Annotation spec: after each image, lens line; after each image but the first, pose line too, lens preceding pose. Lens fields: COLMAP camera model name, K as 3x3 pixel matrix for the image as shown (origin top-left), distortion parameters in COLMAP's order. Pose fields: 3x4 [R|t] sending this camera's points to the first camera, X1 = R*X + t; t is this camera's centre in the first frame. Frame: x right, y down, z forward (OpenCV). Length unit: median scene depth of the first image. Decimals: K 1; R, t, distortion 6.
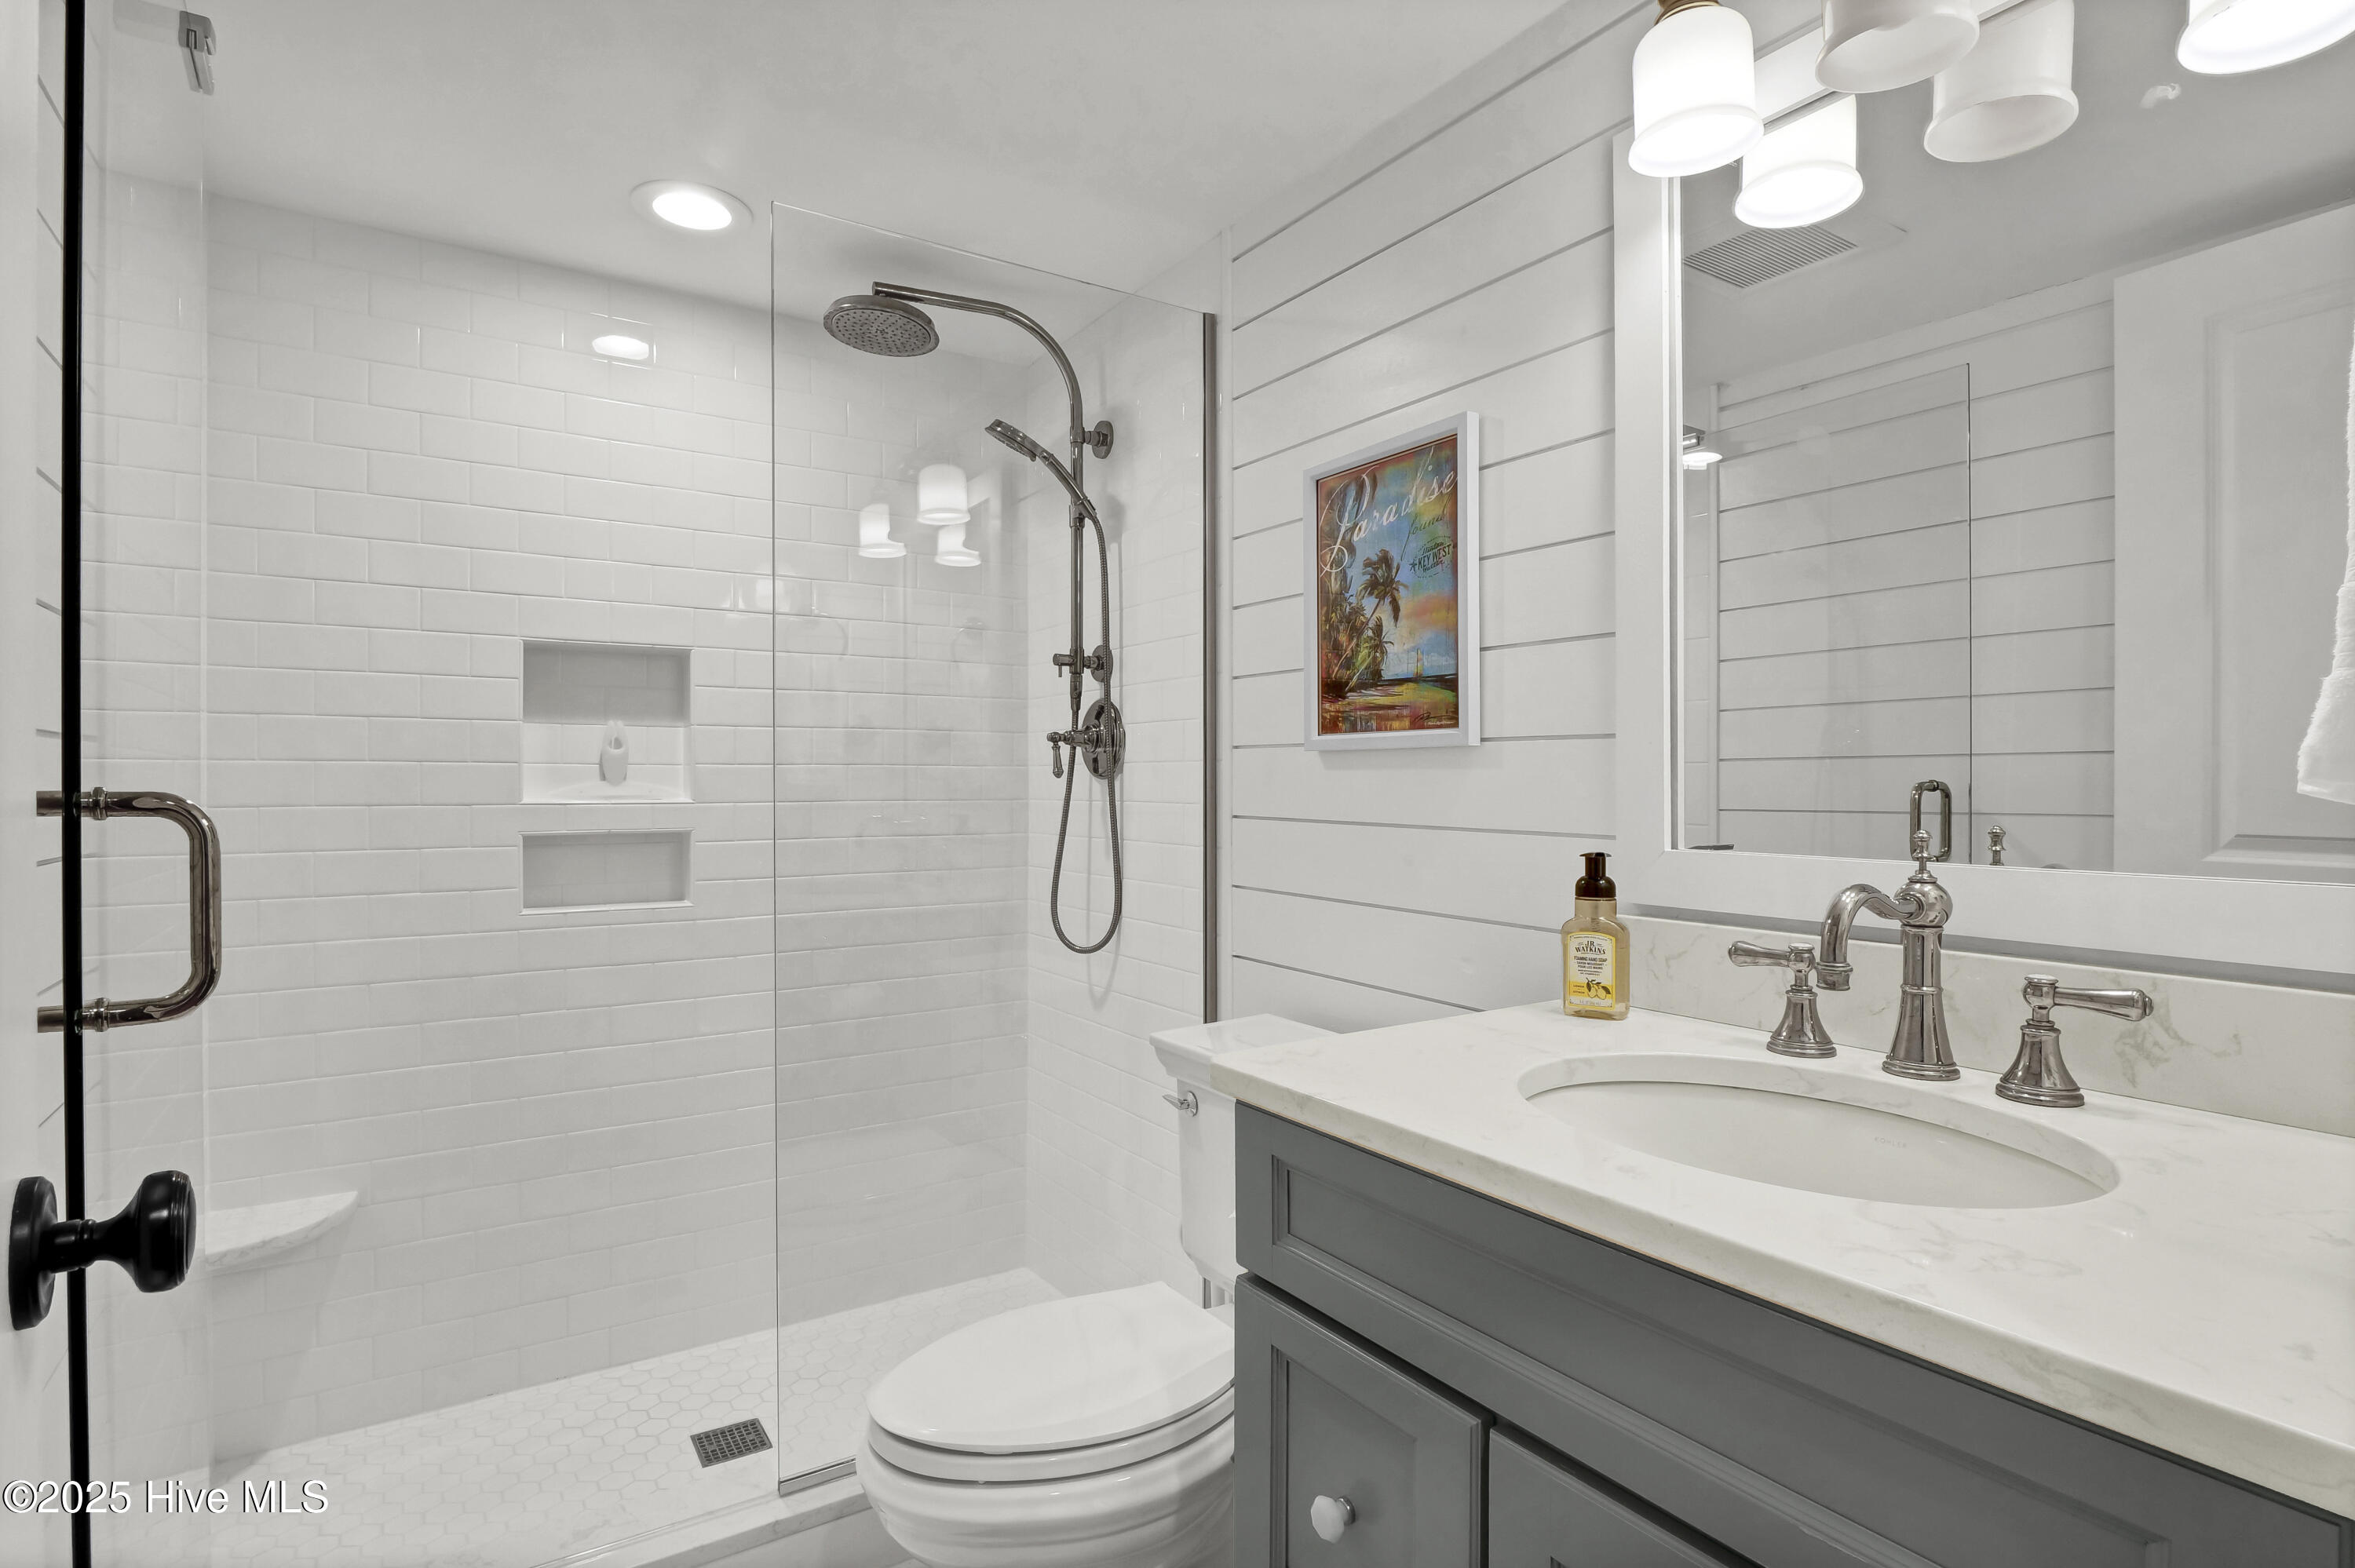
lens RADIAL K [[1143.1, 0, 1165.0], [0, 1143.1, 780.6], [0, 0, 1]] dist [-0.013950, -0.000996]
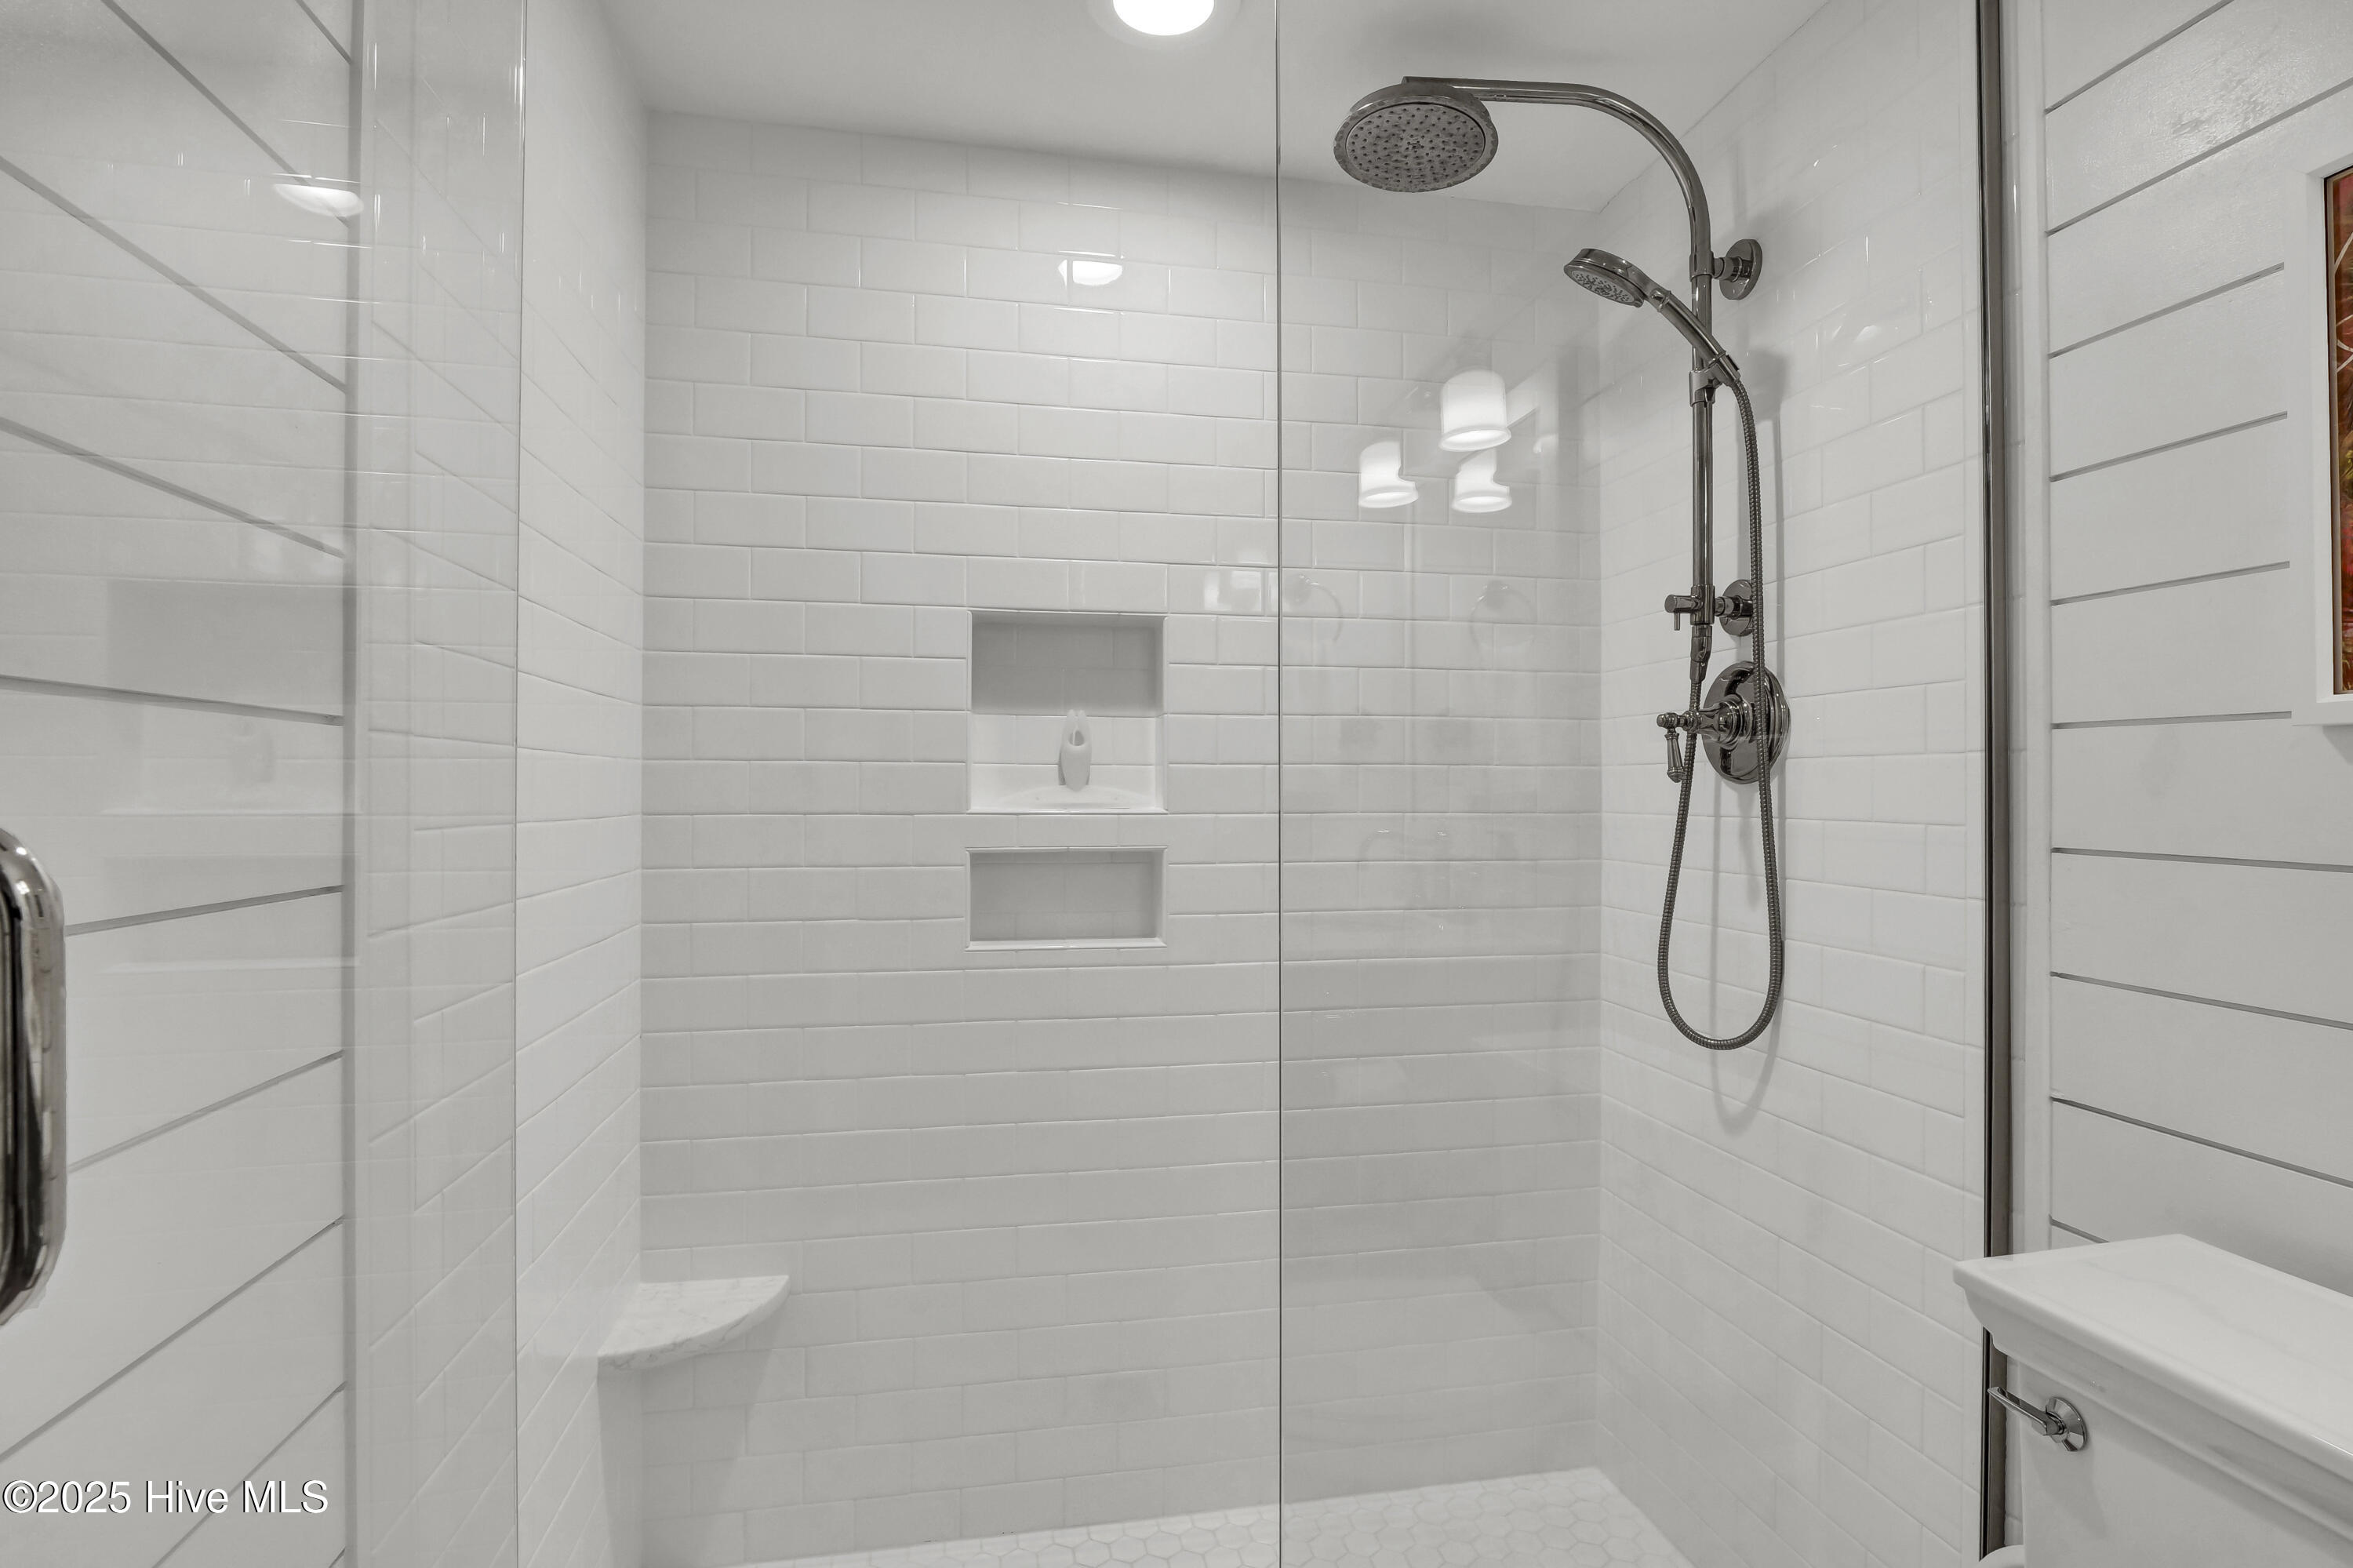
lens RADIAL K [[1142.3, 0, 1164.0], [0, 1142.3, 780.6], [0, 0, 1]] dist [-0.013950, -0.000996]
pose [[0.920406, 0.000464, -0.390964, -0.107825], [-0.002935, 0.999979, -0.005723, 0.001519], [0.390953, 0.006415, 0.920388, 0.275127]]
